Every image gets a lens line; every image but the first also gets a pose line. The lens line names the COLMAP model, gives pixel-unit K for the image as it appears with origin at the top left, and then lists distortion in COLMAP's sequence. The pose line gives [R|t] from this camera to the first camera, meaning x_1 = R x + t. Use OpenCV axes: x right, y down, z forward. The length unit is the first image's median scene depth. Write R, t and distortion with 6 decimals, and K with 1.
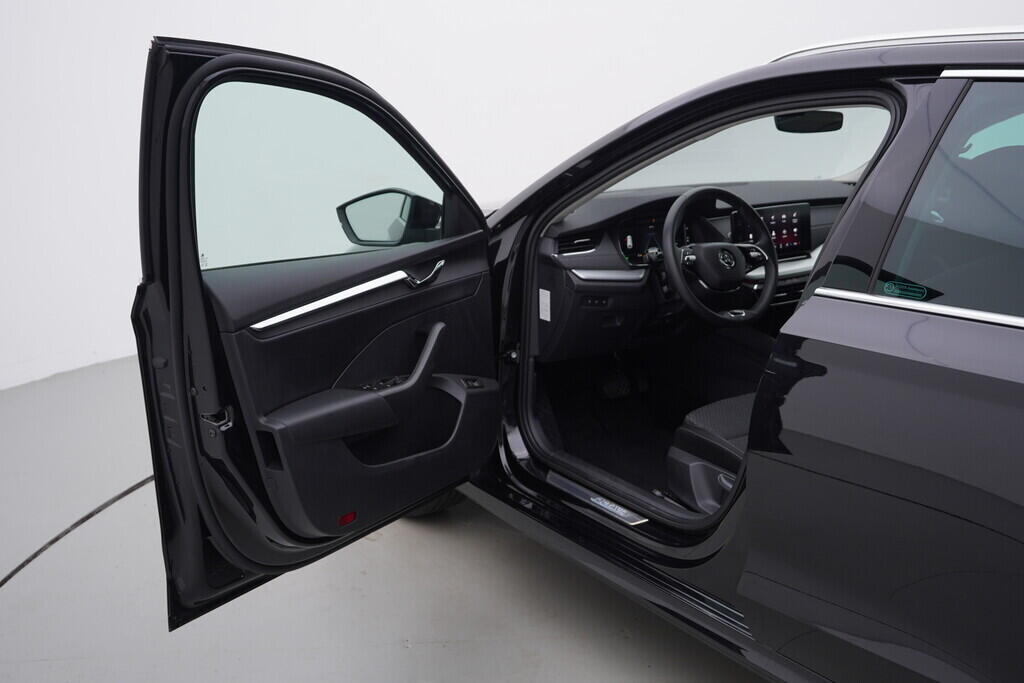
lens RADIAL K [[1073.9, 0, 512.1], [0, 1073.9, 344.6], [0, 0, 1]] dist [0.036365, 0.000000]
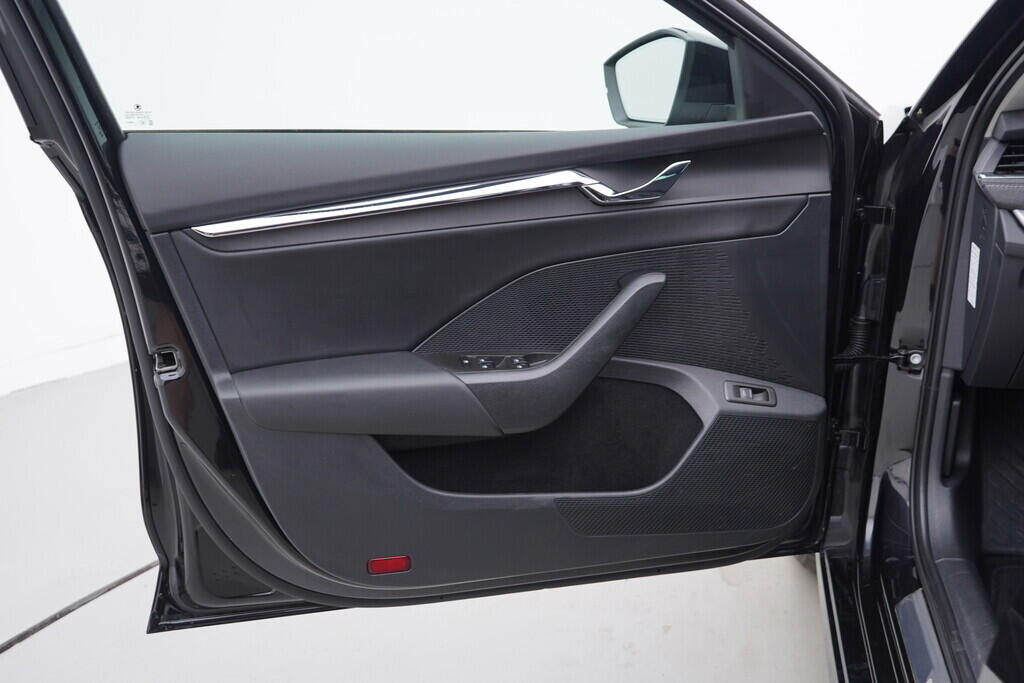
lens RADIAL K [[1073.9, 0, 511.3], [0, 1073.9, 335.6], [0, 0, 1]] dist [0.036365, 0.000000]
pose [[0.695936, 0.199670, -0.689786, 0.253735], [-0.140593, 0.979862, 0.141790, -0.054593], [0.704206, -0.001697, 0.709993, 0.530444]]
